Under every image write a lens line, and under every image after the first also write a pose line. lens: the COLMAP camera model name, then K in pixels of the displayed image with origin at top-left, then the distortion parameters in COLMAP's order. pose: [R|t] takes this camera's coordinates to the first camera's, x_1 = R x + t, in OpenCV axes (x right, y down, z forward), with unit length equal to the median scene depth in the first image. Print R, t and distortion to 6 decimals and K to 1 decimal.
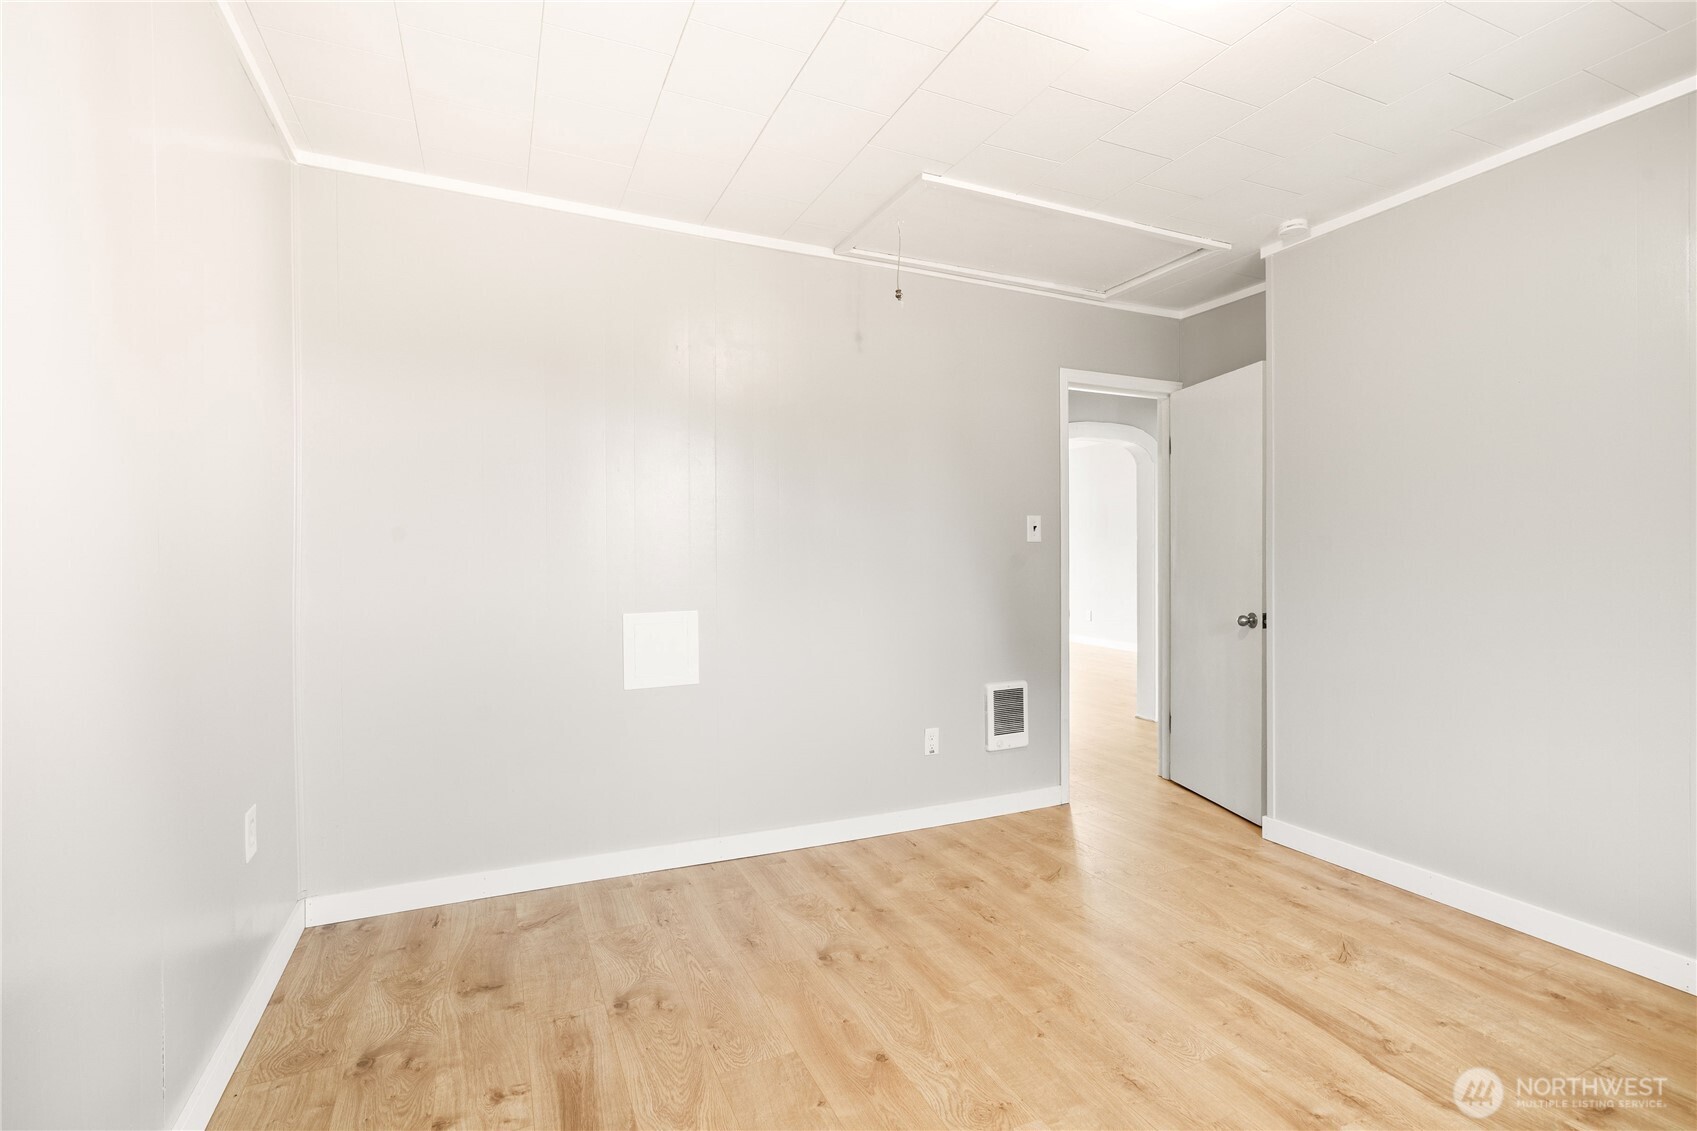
lens RADIAL K [[775.5, 0, 850.5], [0, 775.5, 560.4], [0, 0, 1]] dist [-0.002399, 0.000758]
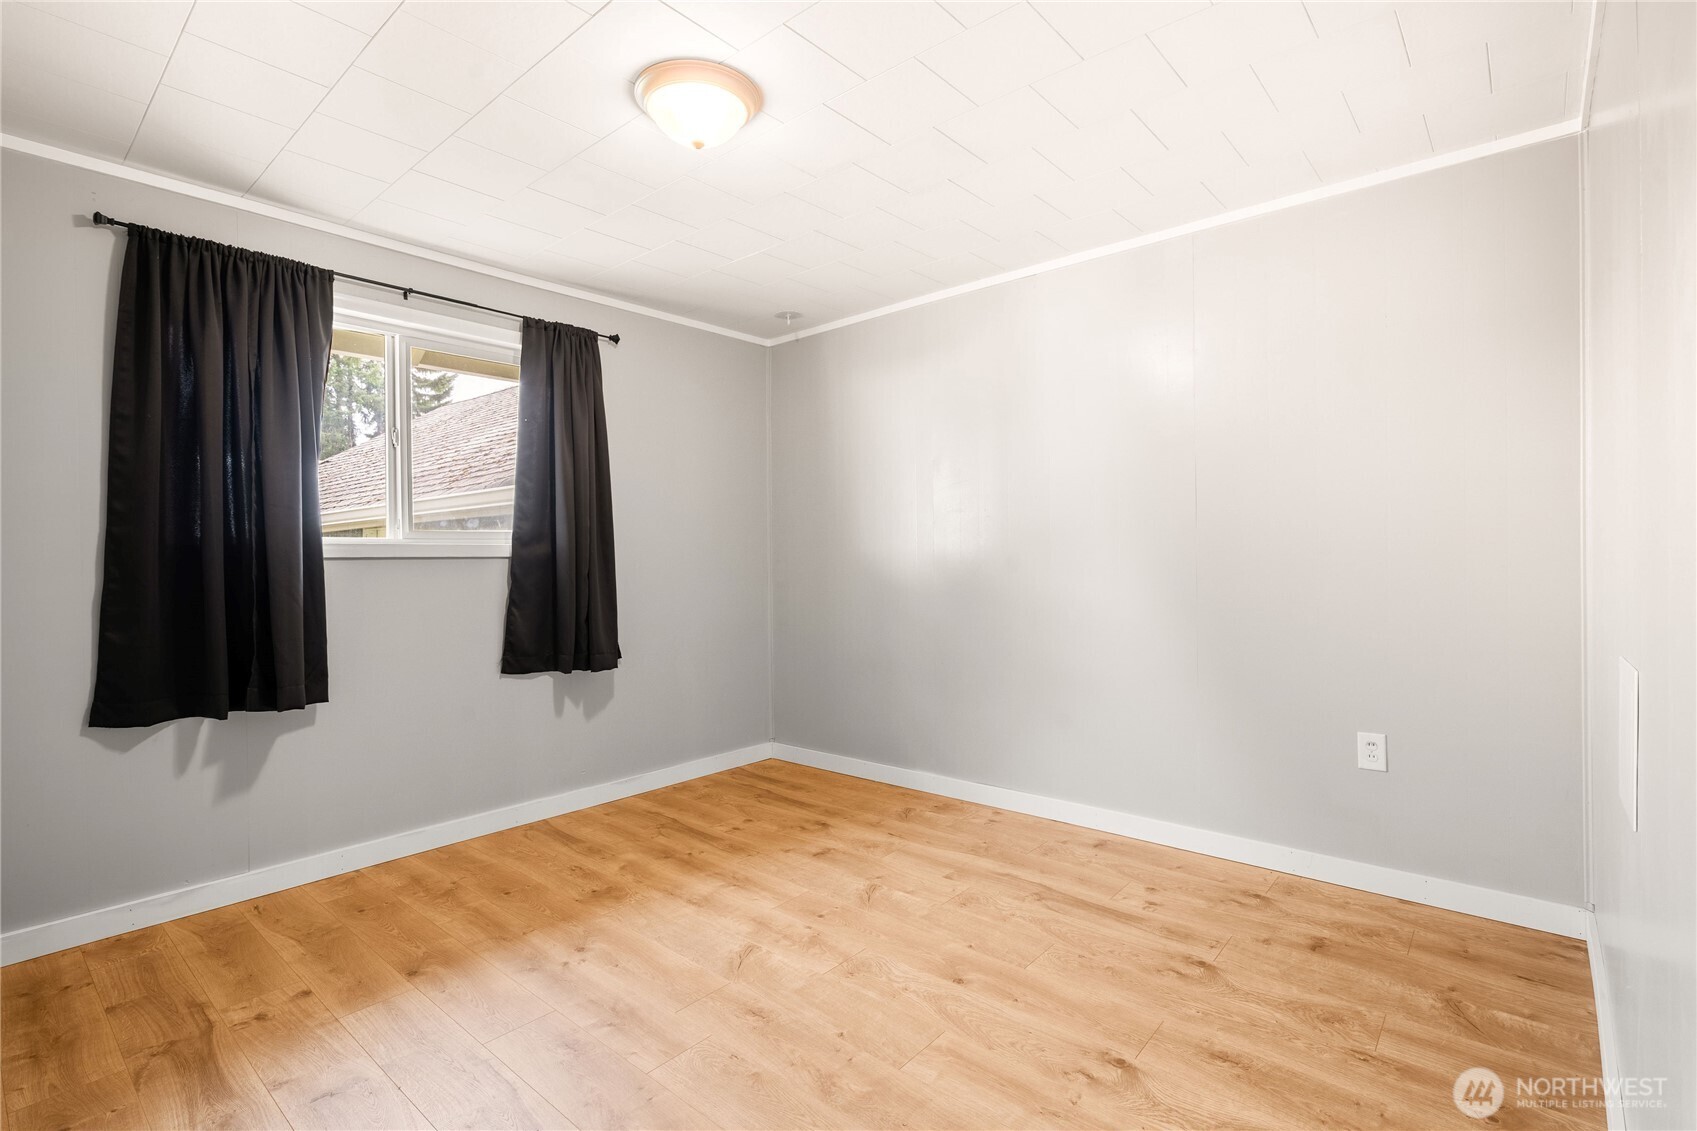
lens RADIAL K [[775.5, 0, 847.3], [0, 775.5, 560.4], [0, 0, 1]] dist [-0.002399, 0.000758]
pose [[-0.908588, 0.017715, -0.417317, 0.619012], [0.009777, 0.999728, 0.021153, -0.022291], [0.417579, 0.015139, -0.908515, 1.826465]]
